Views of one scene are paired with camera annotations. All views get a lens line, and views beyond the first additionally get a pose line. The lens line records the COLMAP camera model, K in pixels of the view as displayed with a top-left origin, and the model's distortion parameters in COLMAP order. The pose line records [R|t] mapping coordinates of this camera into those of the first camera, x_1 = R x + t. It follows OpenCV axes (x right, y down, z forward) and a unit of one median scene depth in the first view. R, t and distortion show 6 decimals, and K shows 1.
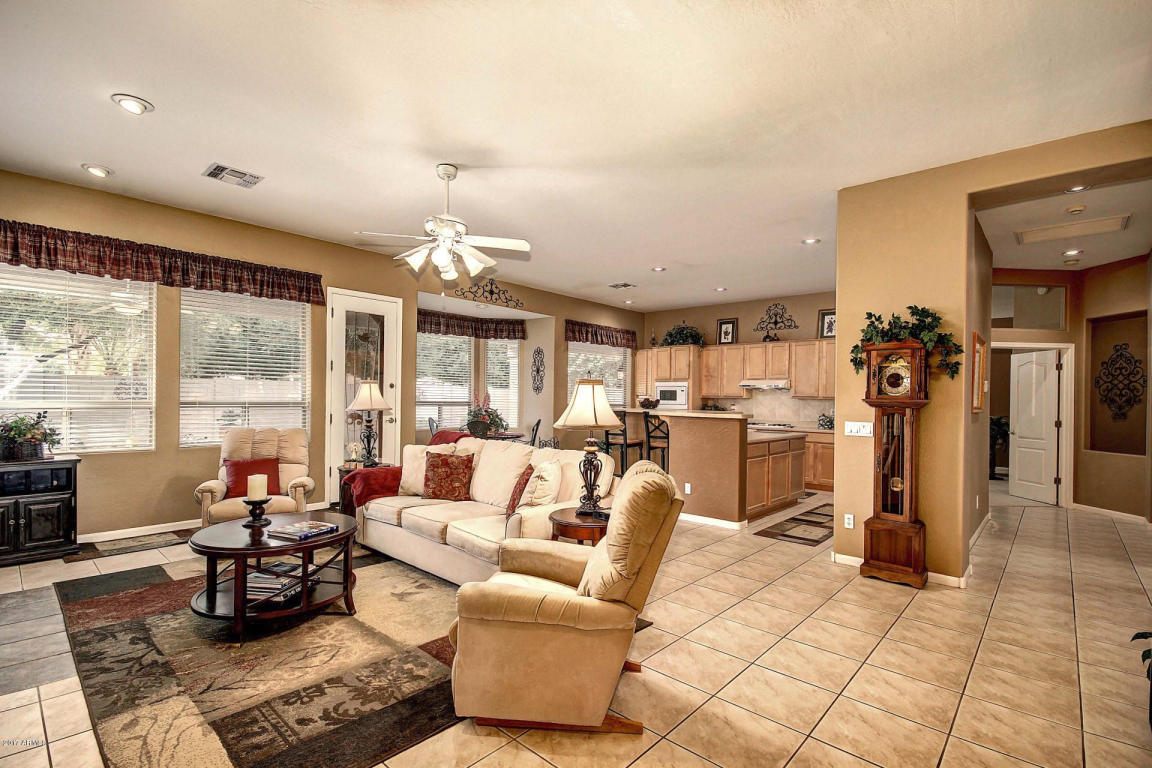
lens RADIAL K [[527.7, 0, 586.1], [0, 527.7, 395.9], [0, 0, 1]] dist [0.003557, -0.007207]
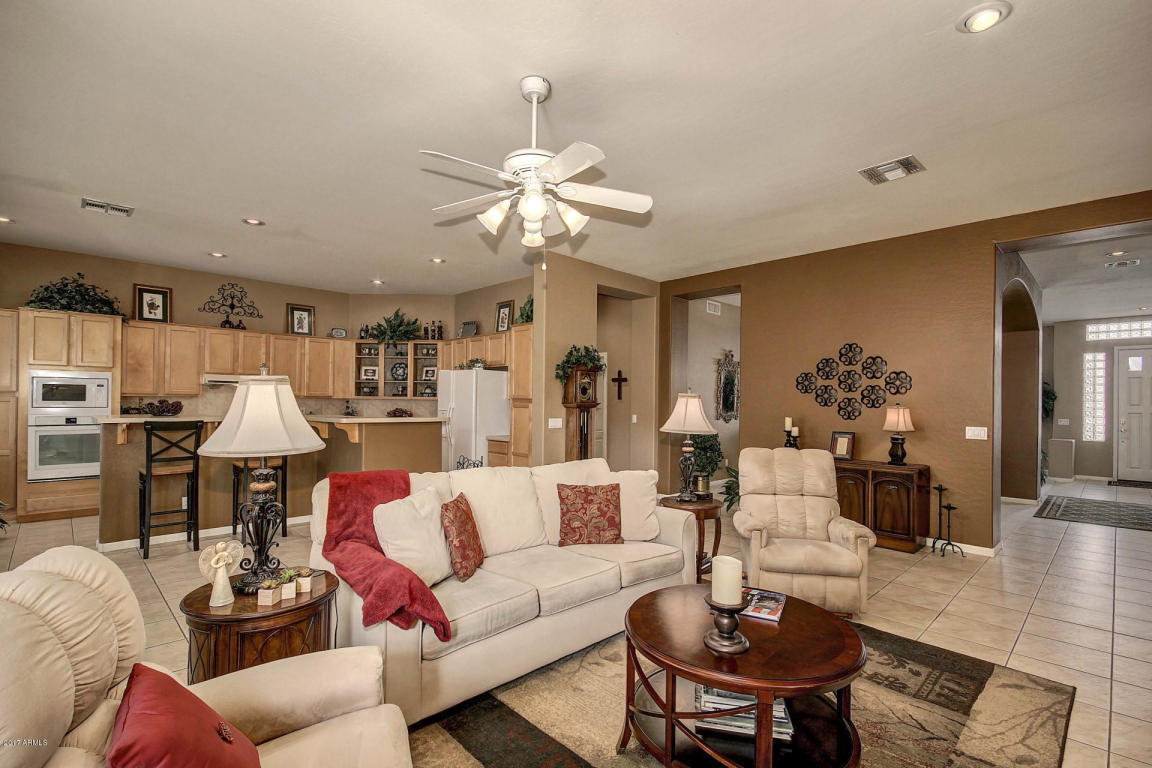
lens RADIAL K [[527.9, 0, 562.9], [0, 527.9, 396.8], [0, 0, 1]] dist [0.031160, -0.019486]
pose [[0.083399, -0.010138, 0.996465, -0.426684], [-0.014695, 0.999827, 0.011402, -0.012571], [-0.996408, -0.015594, 0.083236, 0.395734]]
